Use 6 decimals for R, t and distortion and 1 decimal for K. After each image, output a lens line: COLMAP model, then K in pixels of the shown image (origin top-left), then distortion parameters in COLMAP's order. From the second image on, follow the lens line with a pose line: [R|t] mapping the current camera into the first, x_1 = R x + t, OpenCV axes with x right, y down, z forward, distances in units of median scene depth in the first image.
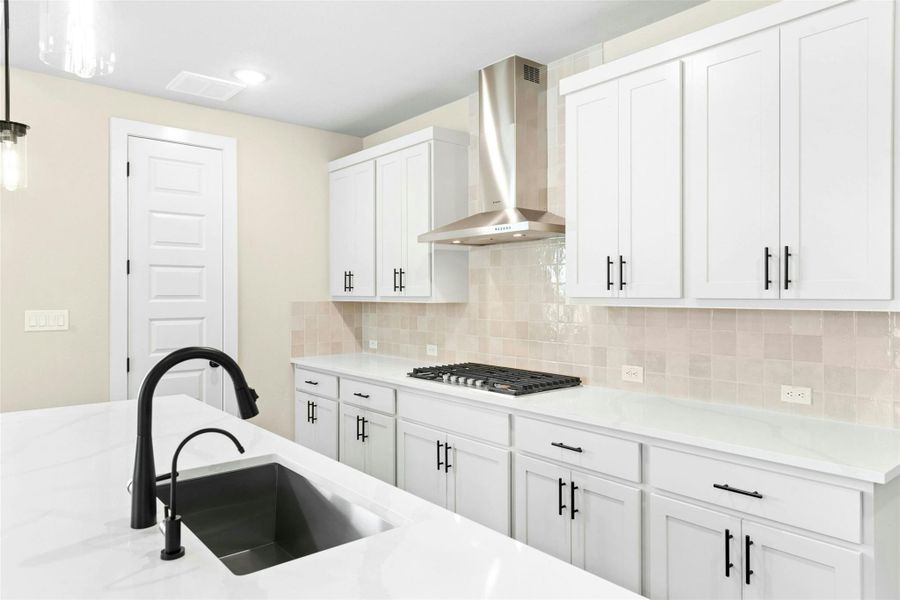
lens RADIAL K [[581.4, 0, 449.7], [0, 581.4, 293.9], [0, 0, 1]] dist [0.012745, -0.000056]
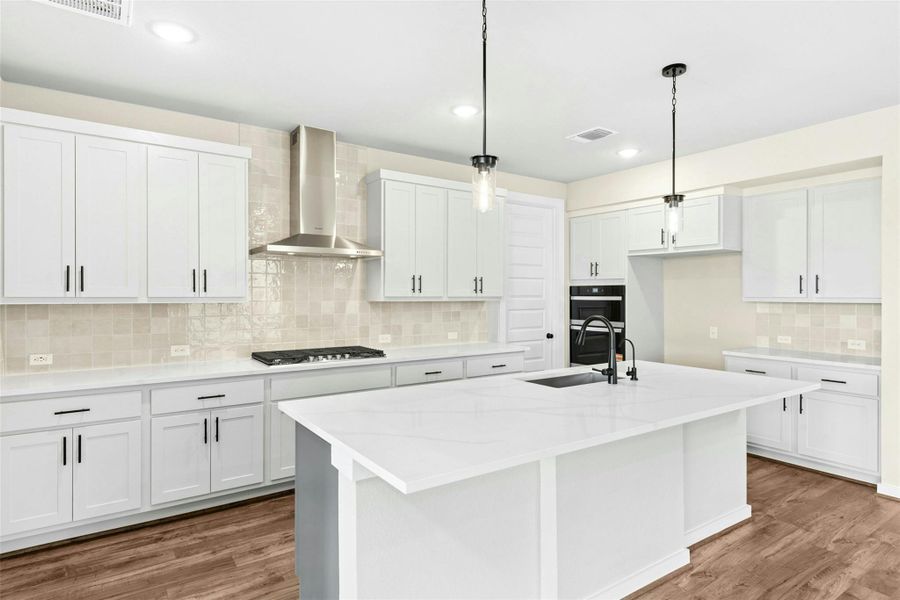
lens RADIAL K [[495.5, 0, 451.5], [0, 495.5, 296.4], [0, 0, 1]] dist [0.012263, -0.002525]
pose [[0.099131, -0.008867, 0.995035, -1.018281], [-0.004865, 0.999944, 0.009396, -0.008446], [-0.995062, -0.005772, 0.099083, 0.542342]]
